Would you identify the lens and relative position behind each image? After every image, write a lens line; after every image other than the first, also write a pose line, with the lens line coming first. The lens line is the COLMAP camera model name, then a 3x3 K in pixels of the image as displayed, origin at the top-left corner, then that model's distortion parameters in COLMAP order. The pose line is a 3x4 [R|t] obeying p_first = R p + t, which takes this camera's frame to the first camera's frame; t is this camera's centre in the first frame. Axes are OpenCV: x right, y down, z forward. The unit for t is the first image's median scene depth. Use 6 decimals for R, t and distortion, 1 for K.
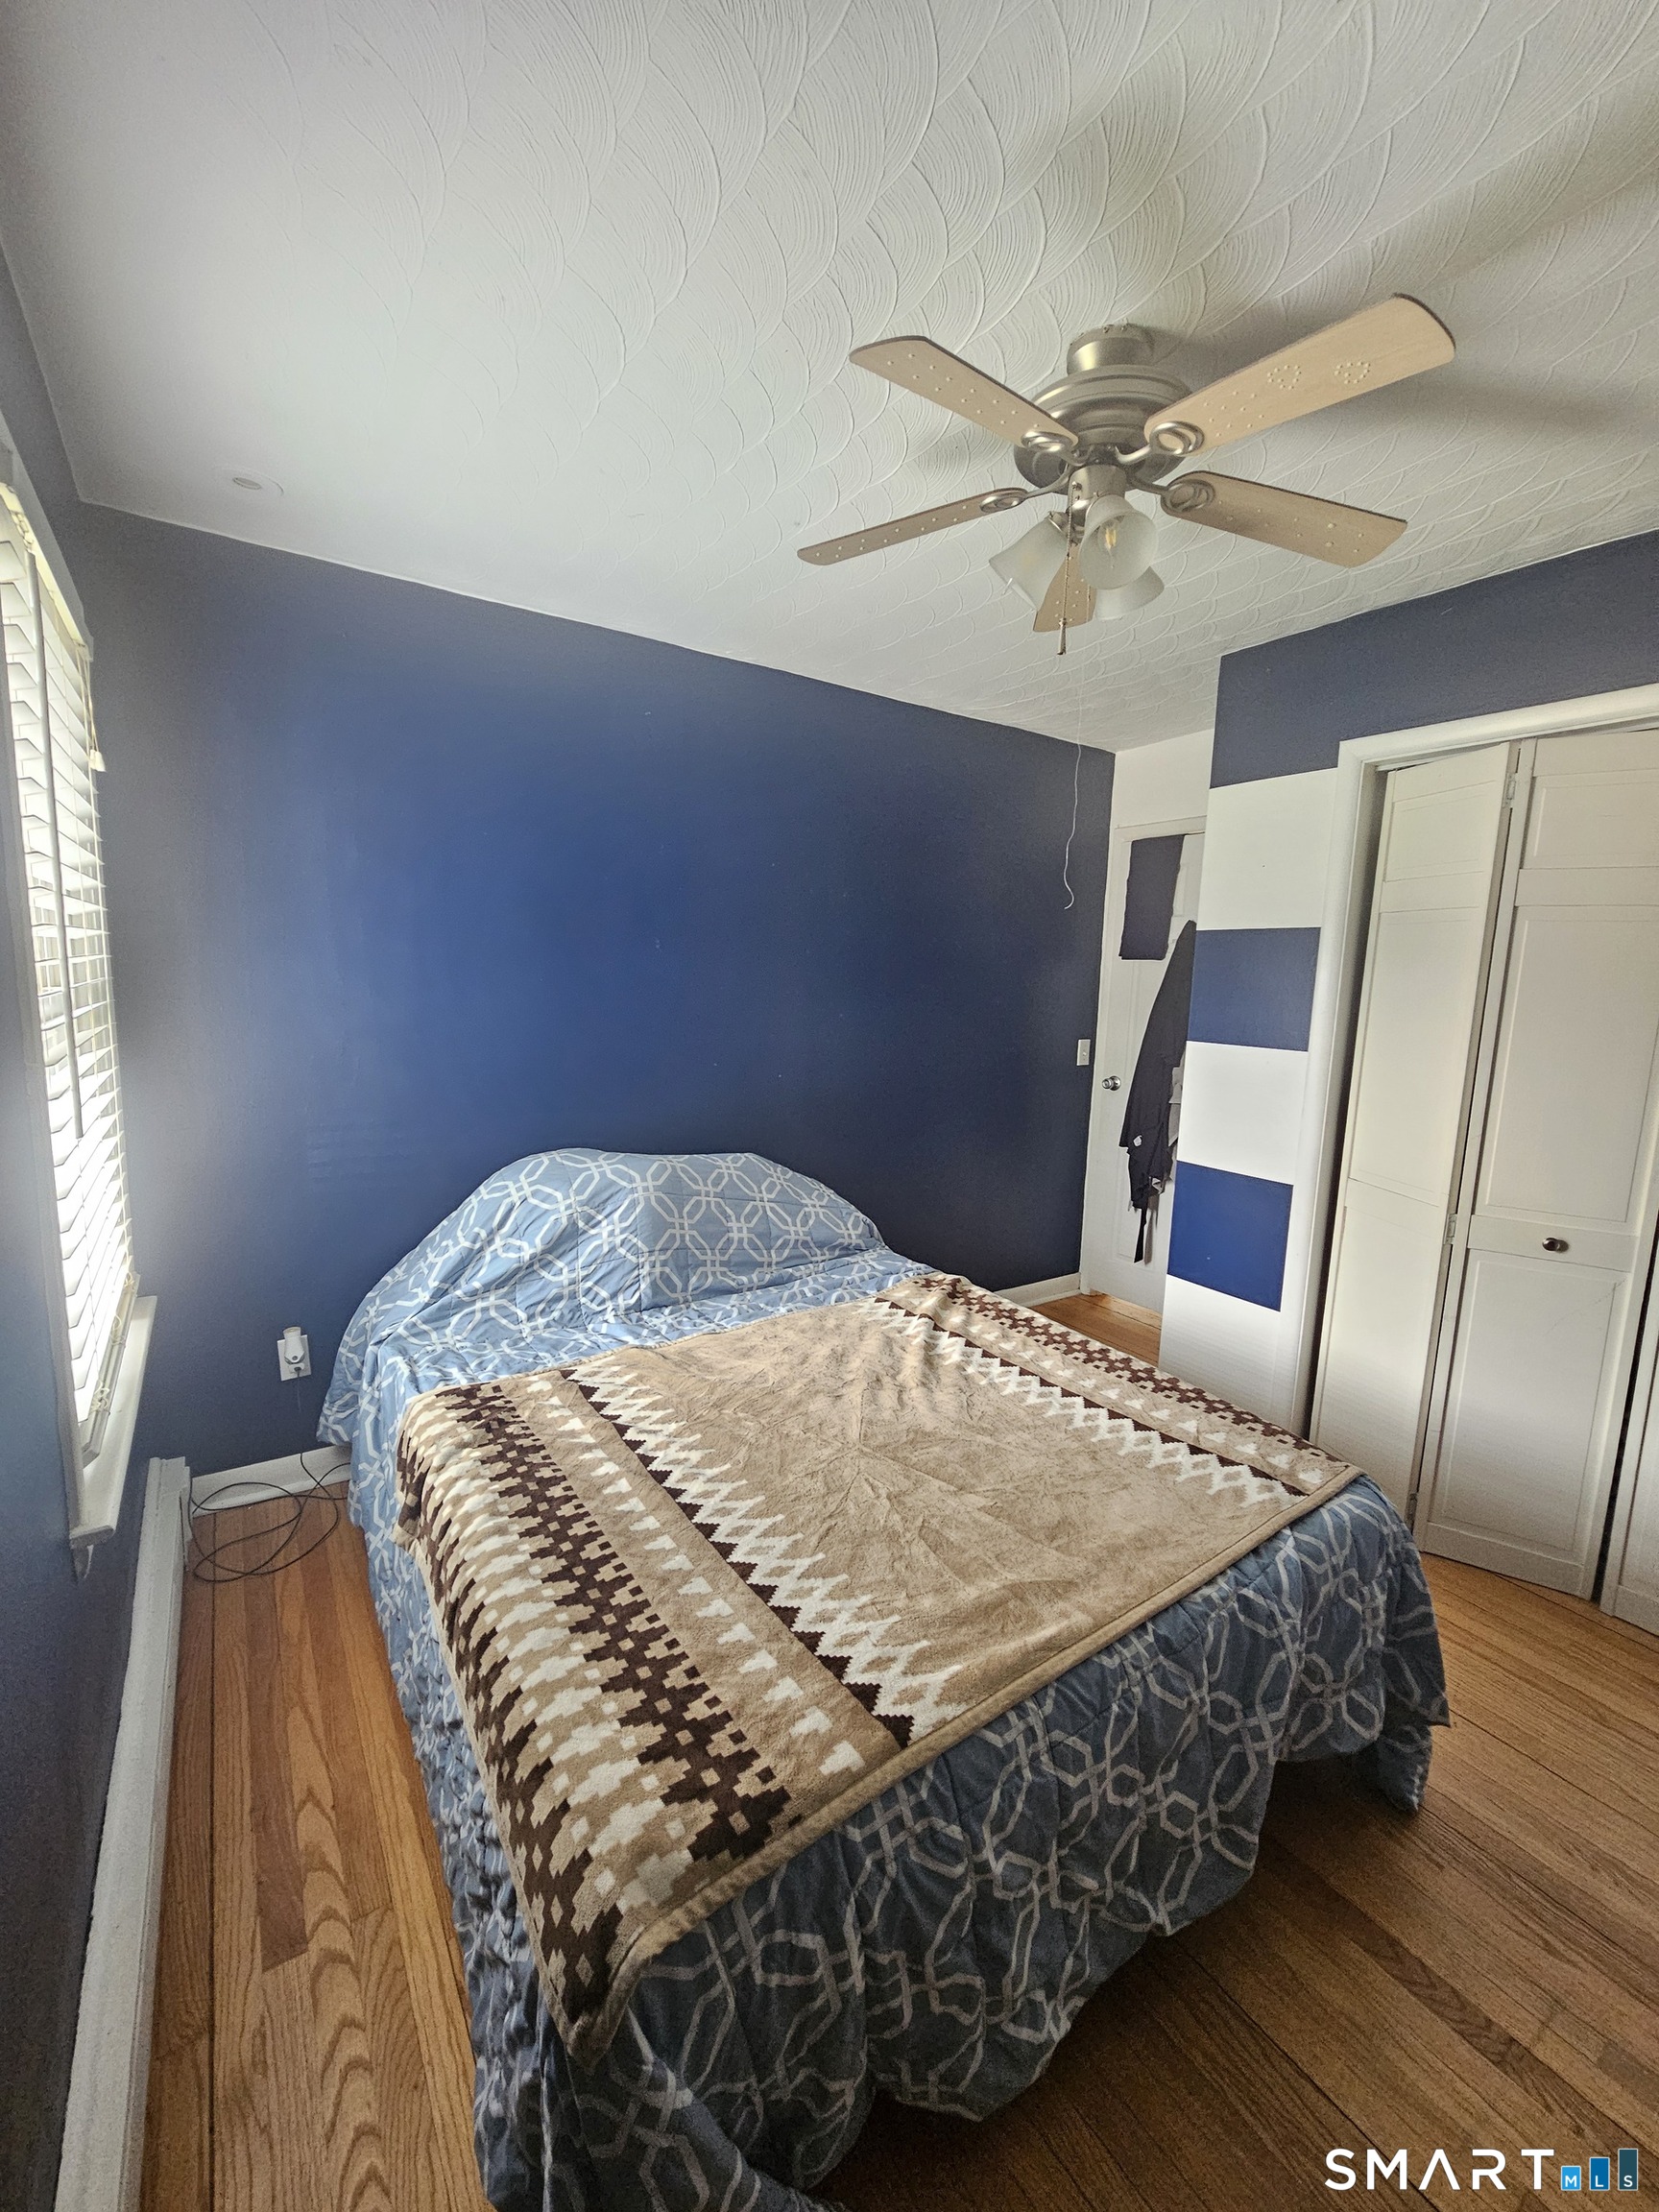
lens RADIAL K [[903.0, 0, 824.6], [0, 903.0, 1100.0], [0, 0, 1]] dist [-0.000415, -0.002658]
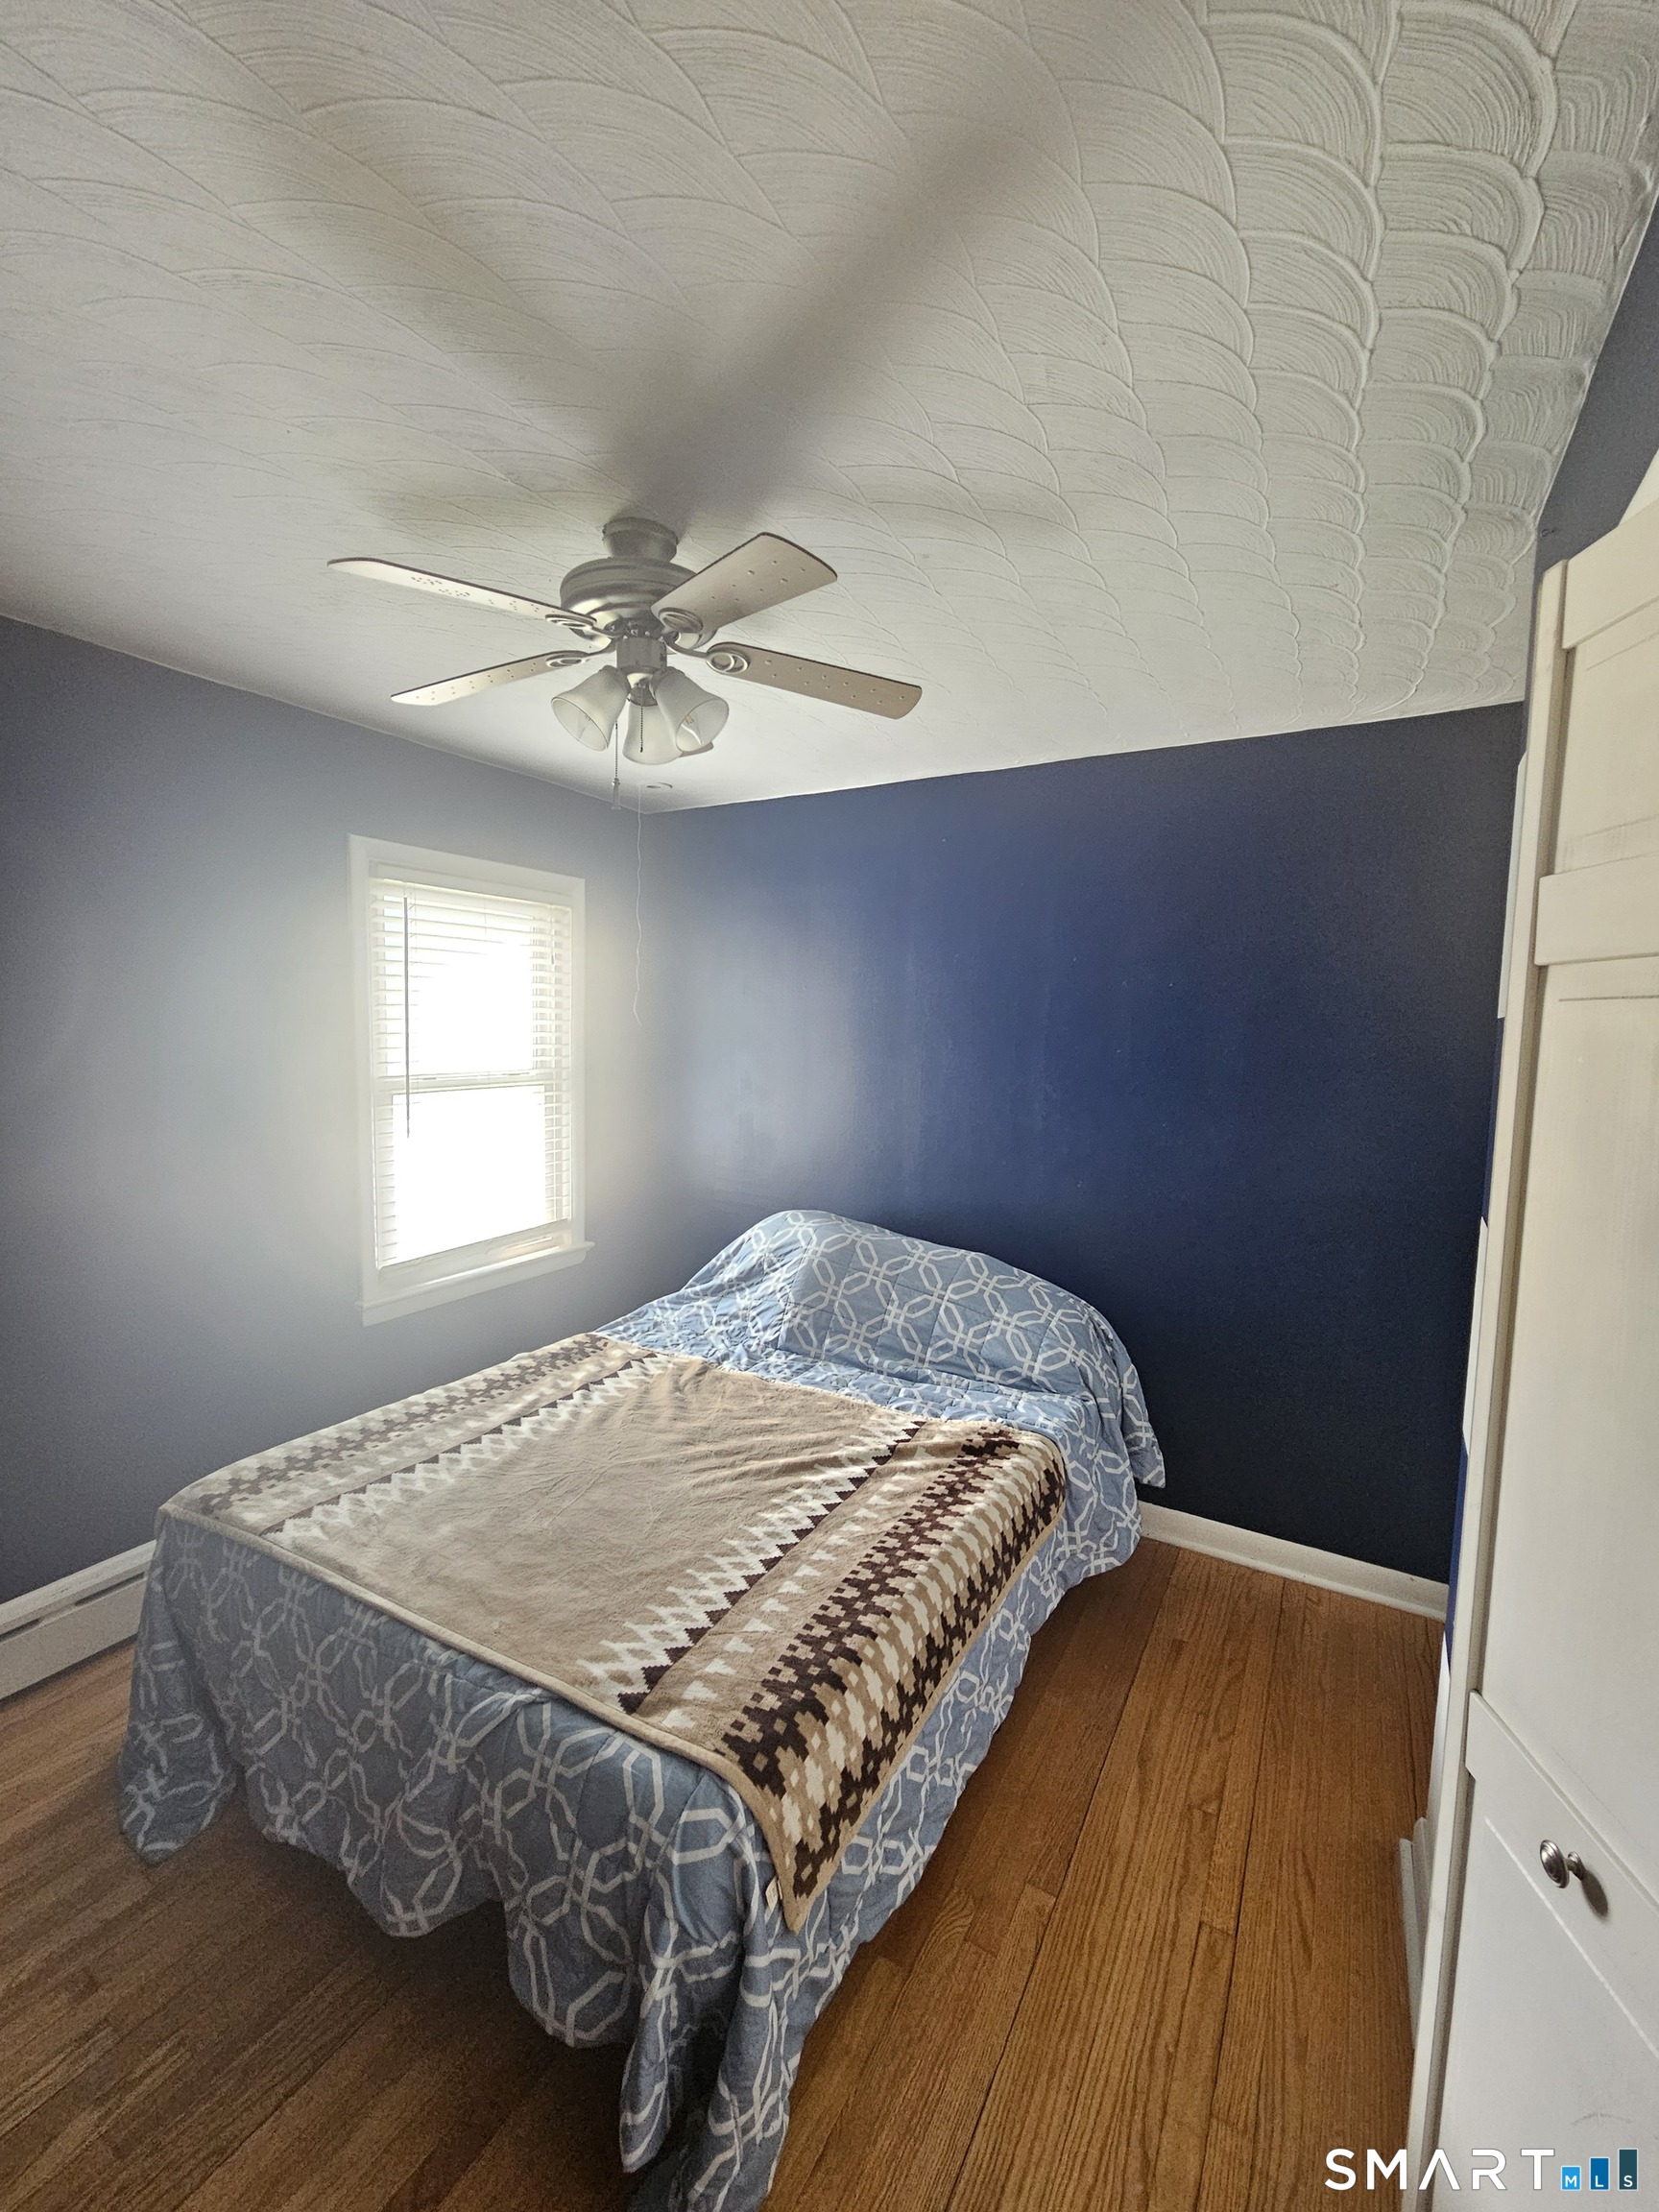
lens RADIAL K [[903.0, 0, 824.6], [0, 903.0, 1100.0], [0, 0, 1]] dist [-0.000415, -0.002658]
pose [[0.440592, 0.056944, -0.895900, 0.980390], [-0.134122, 0.990960, -0.002974, -0.112115], [0.887632, 0.121470, 0.444246, 0.525391]]
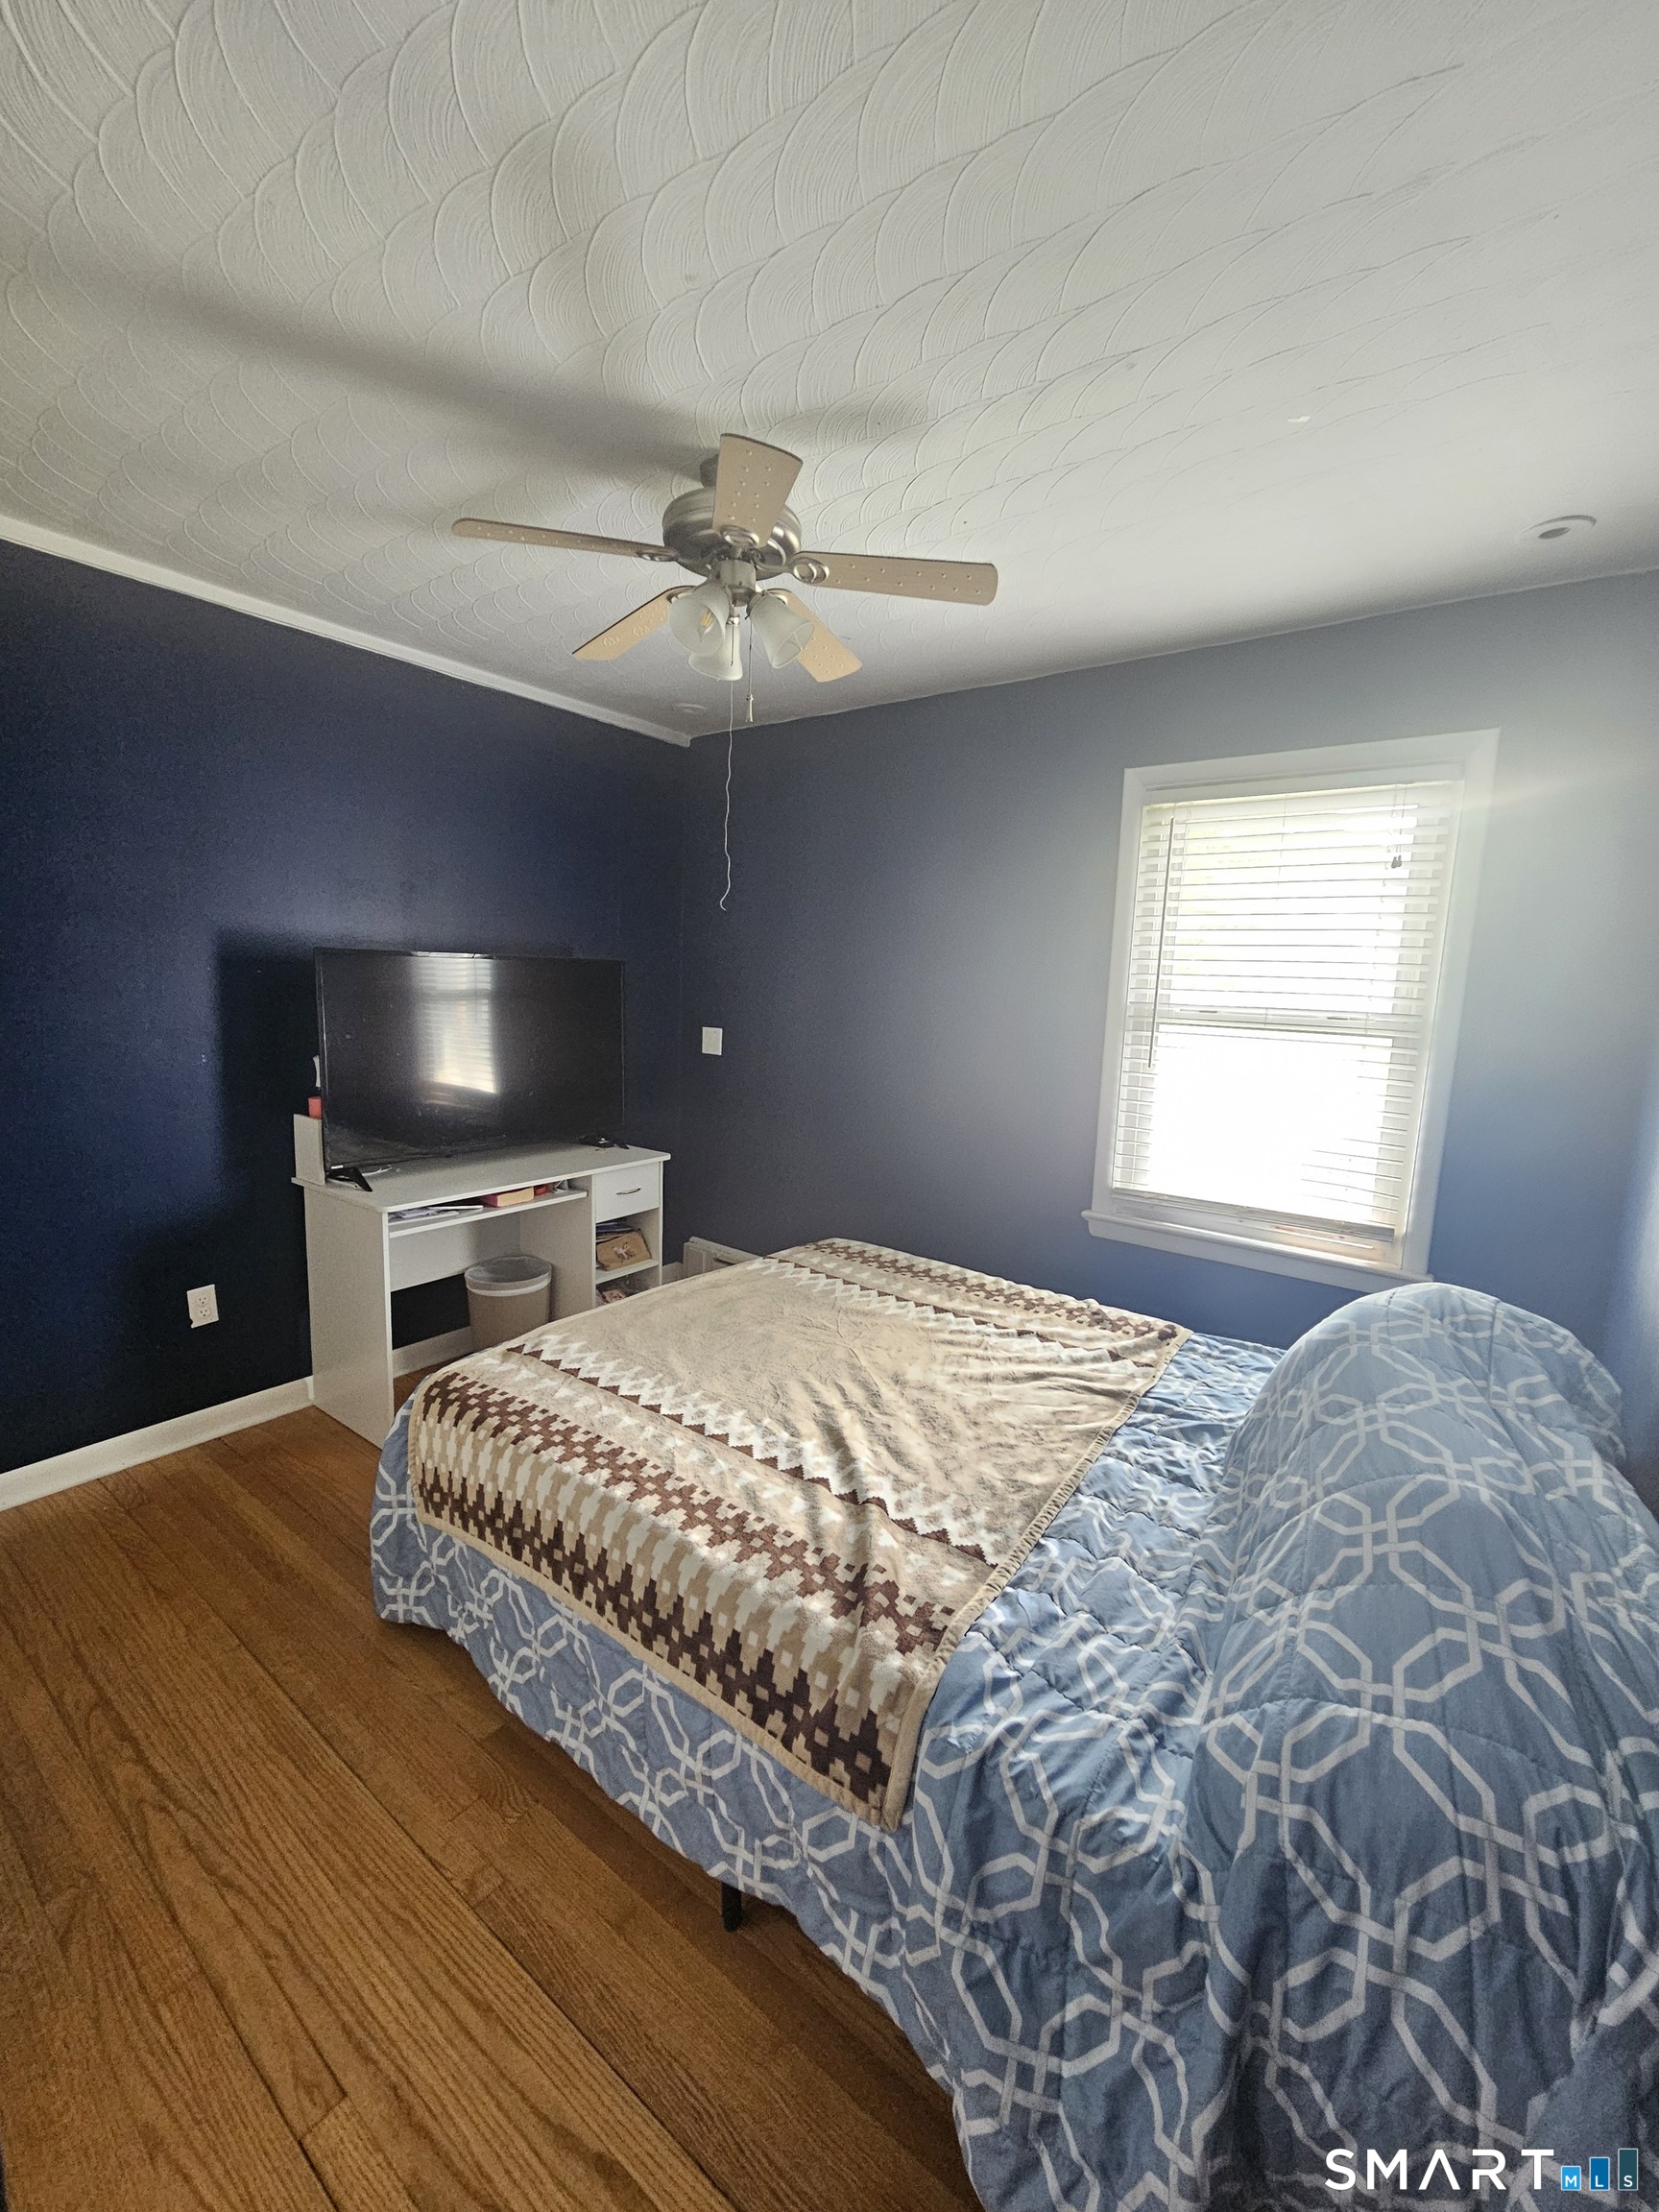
lens RADIAL K [[905.3, 0, 822.4], [0, 905.3, 1098.3], [0, 0, 1]] dist [-0.000972, -0.004184]
pose [[-0.942554, -0.021065, -0.333389, 0.403240], [-0.110798, 0.961230, 0.252510, -0.213984], [0.315144, 0.274943, -0.908345, 1.635539]]
